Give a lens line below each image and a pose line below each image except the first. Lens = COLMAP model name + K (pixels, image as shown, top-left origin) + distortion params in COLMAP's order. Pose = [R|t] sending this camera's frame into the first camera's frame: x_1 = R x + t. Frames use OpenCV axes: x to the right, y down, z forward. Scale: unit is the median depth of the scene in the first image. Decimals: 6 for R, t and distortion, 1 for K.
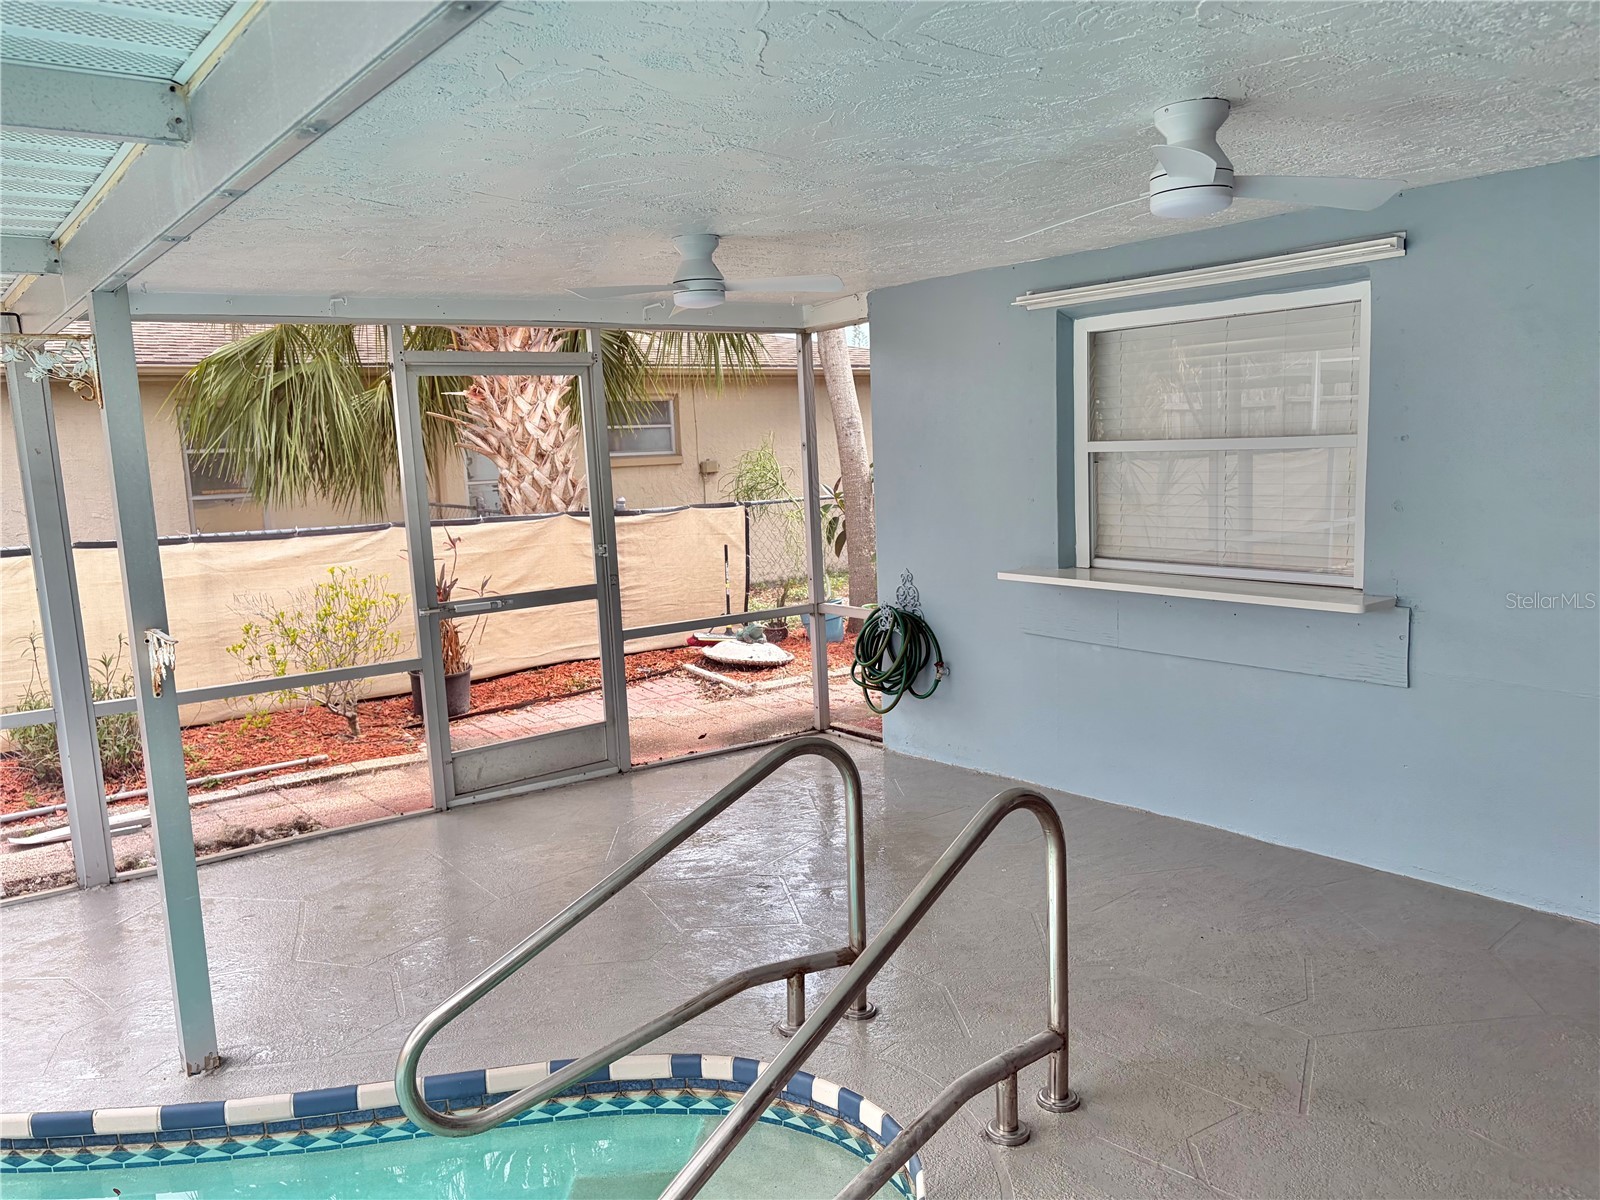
lens RADIAL K [[1224.9, 0, 797.7], [0, 1224.9, 618.2], [0, 0, 1]] dist [0.011657, -0.006912]
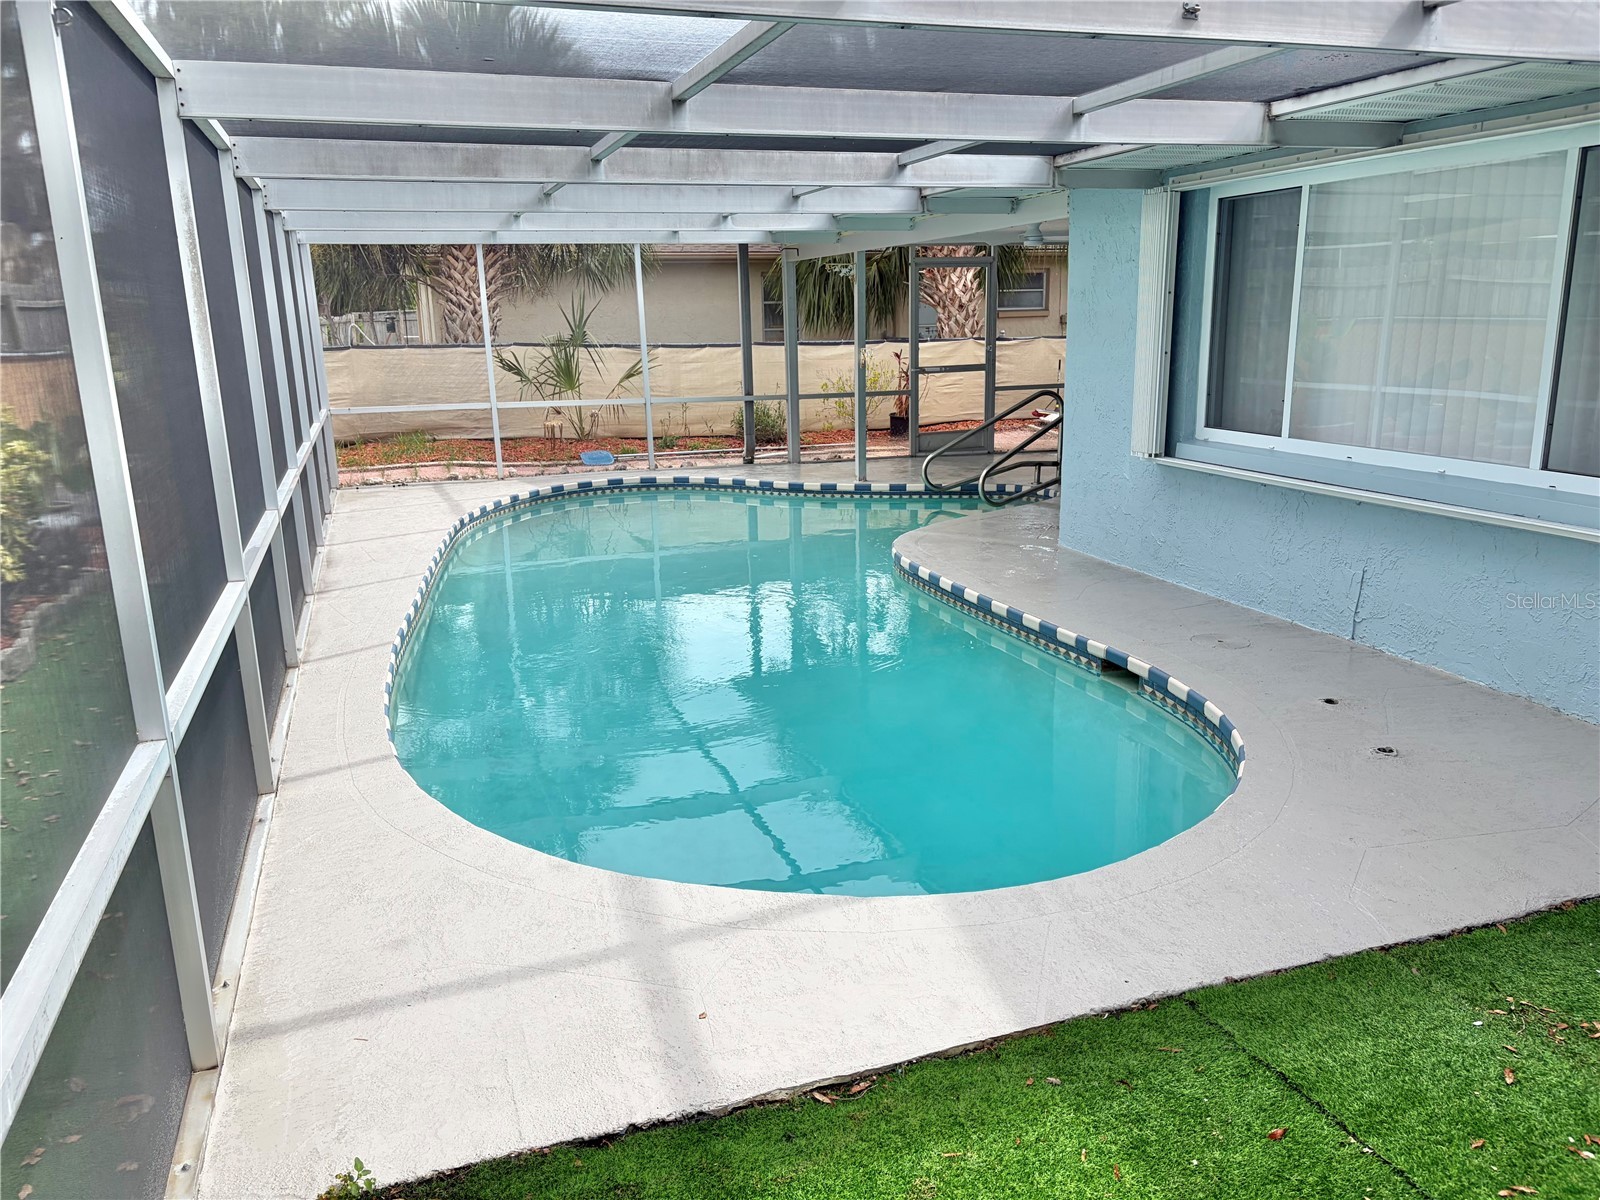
lens RADIAL K [[1207.7, 0, 800.0], [0, 1207.7, 600.0], [0, 0, 1]] dist [0.121133, -0.119773]
pose [[0.950642, 0.092542, -0.296168, 0.150063], [-0.063868, 0.992410, 0.105091, 0.133821], [0.303645, -0.080988, 0.949337, -0.884879]]
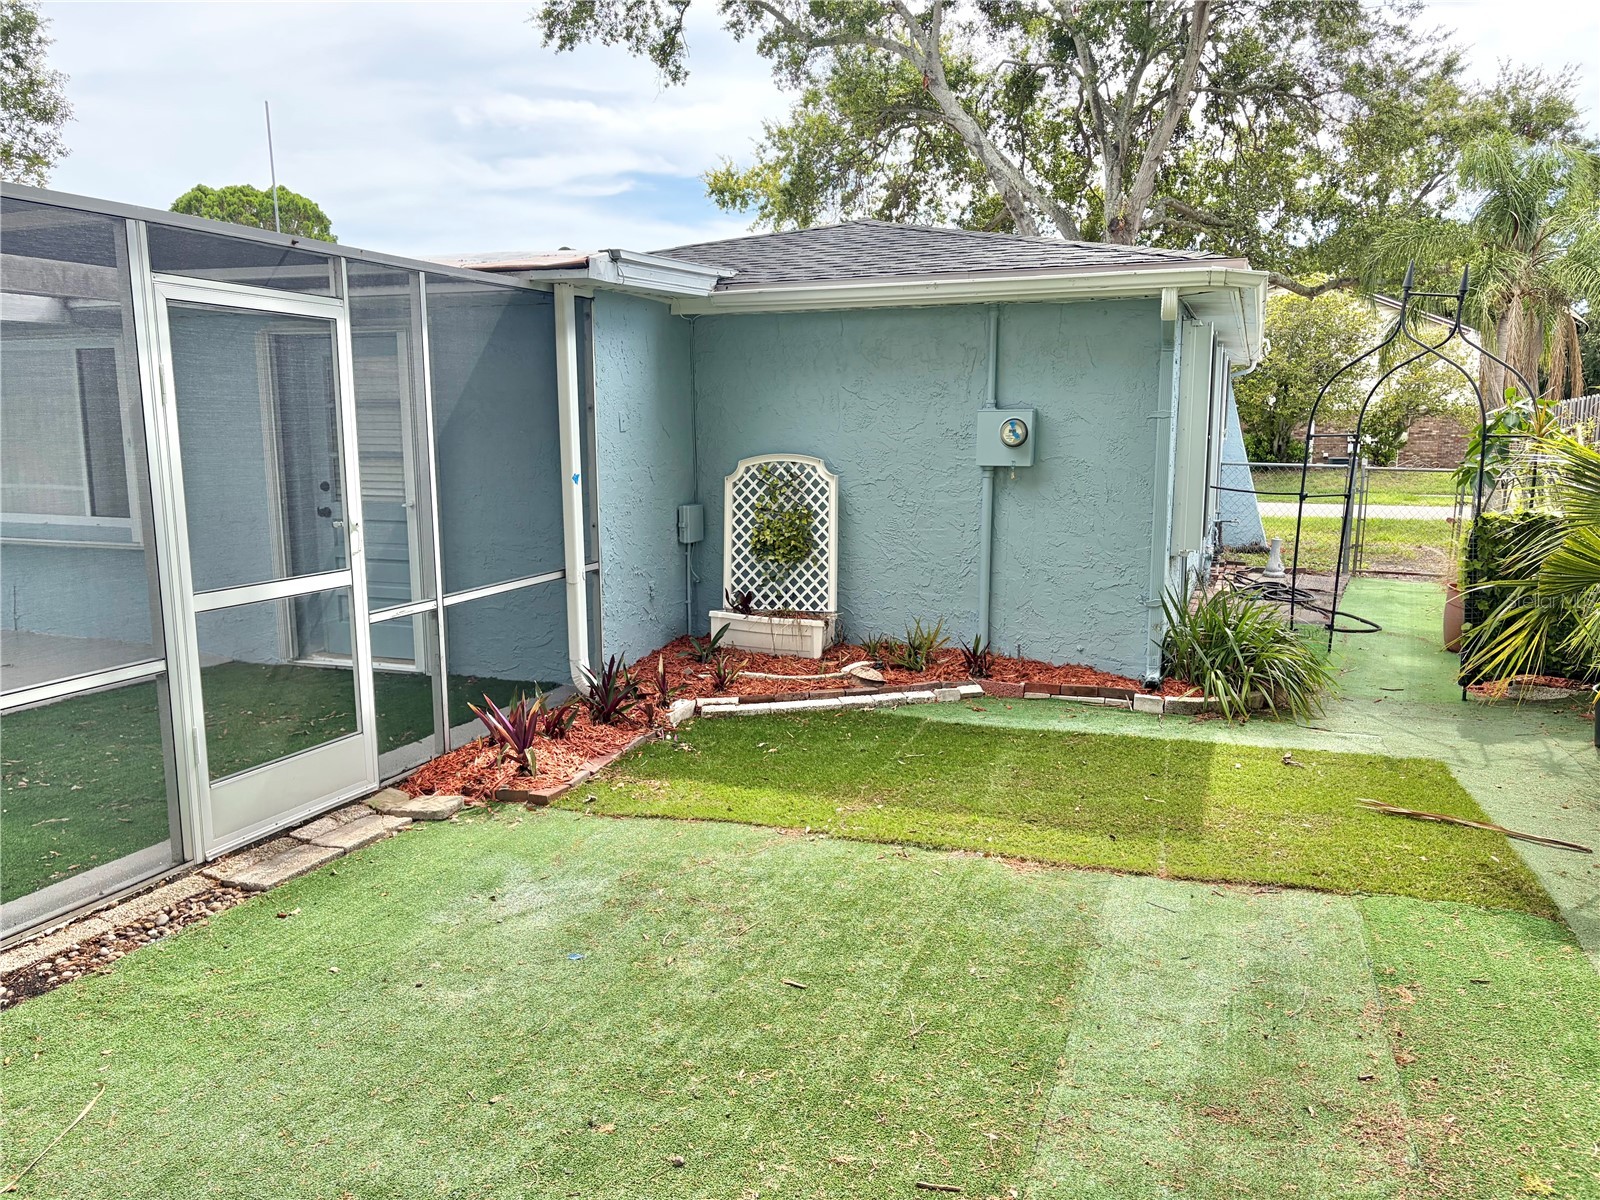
lens RADIAL K [[1207.7, 0, 800.0], [0, 1207.7, 600.0], [0, 0, 1]] dist [0.121133, -0.119773]
pose [[0.850972, -0.039016, 0.523759, 0.255389], [0.047019, 0.998892, -0.001984, 0.214714], [-0.523101, 0.026314, 0.851864, -1.454020]]
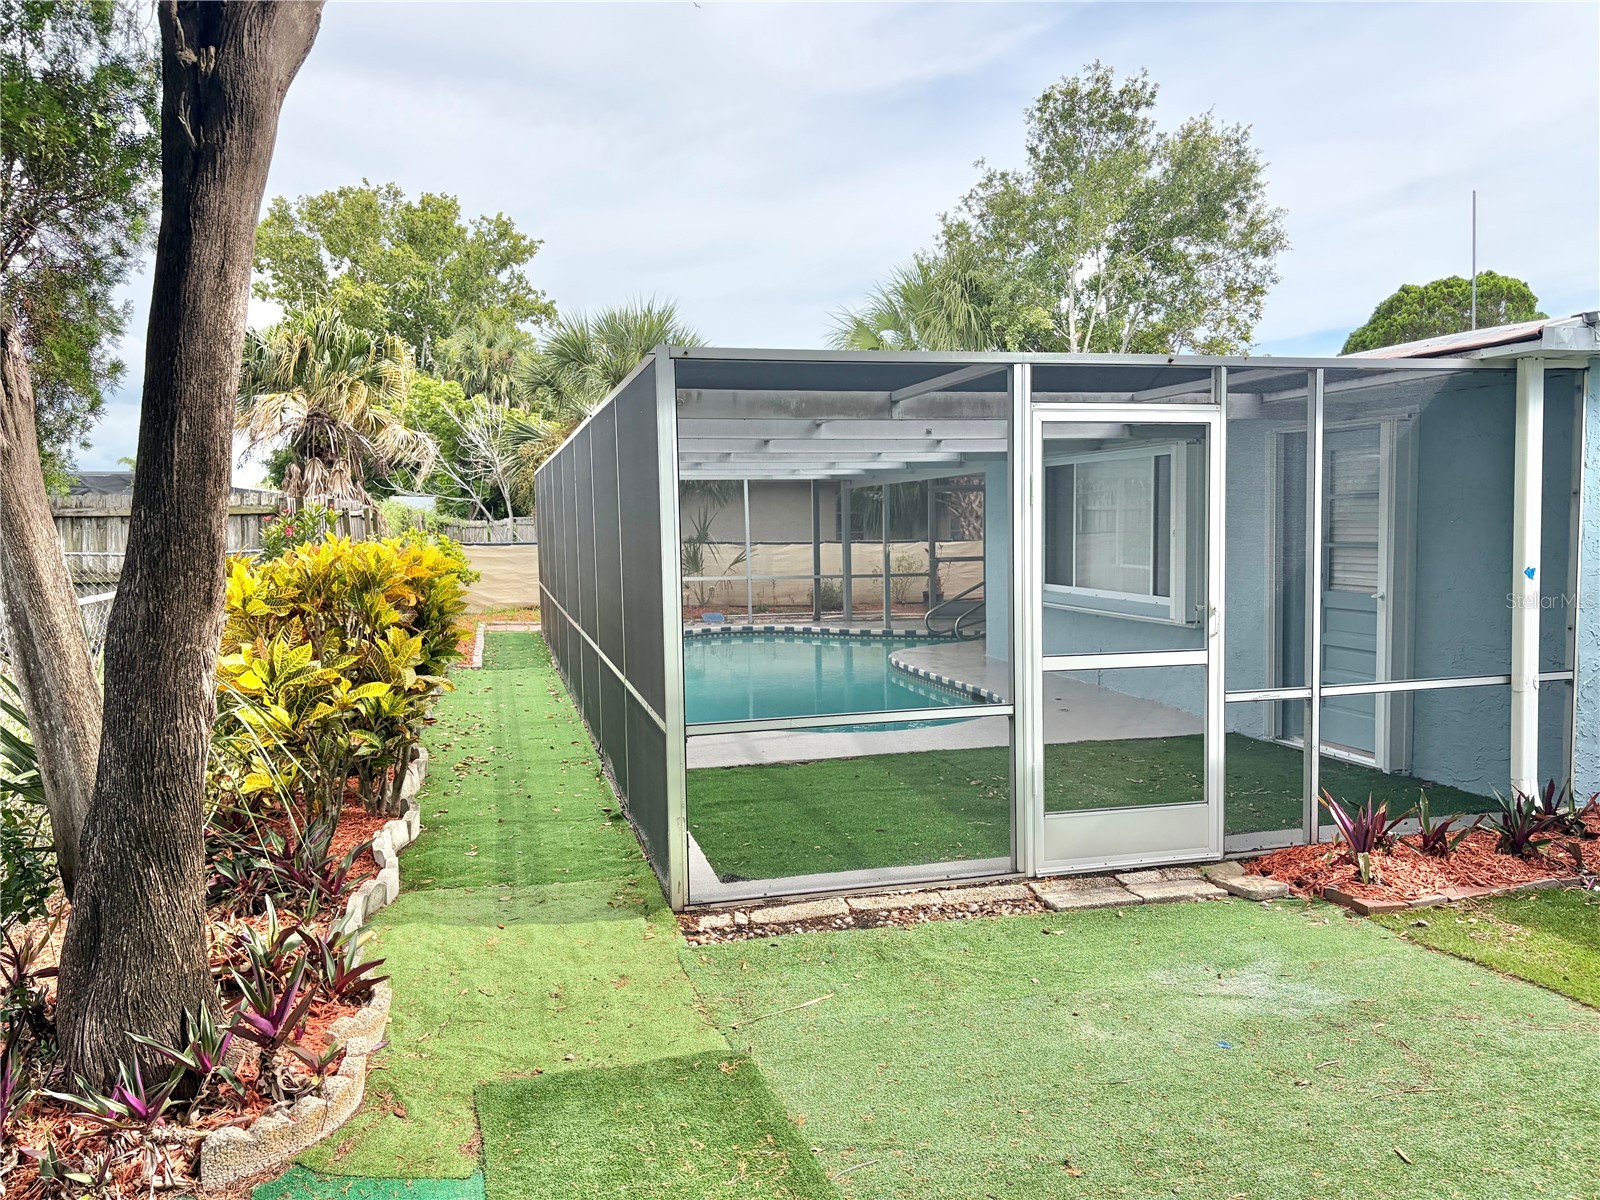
lens RADIAL K [[1228.9, 0, 800.0], [0, 1228.9, 600.0], [0, 0, 1]] dist [-0.004992, 0.043864]
pose [[0.922671, 0.051530, -0.382129, 0.445215], [-0.078669, 0.995342, -0.055729, 0.215076], [0.377477, 0.081482, 0.922427, -1.519742]]
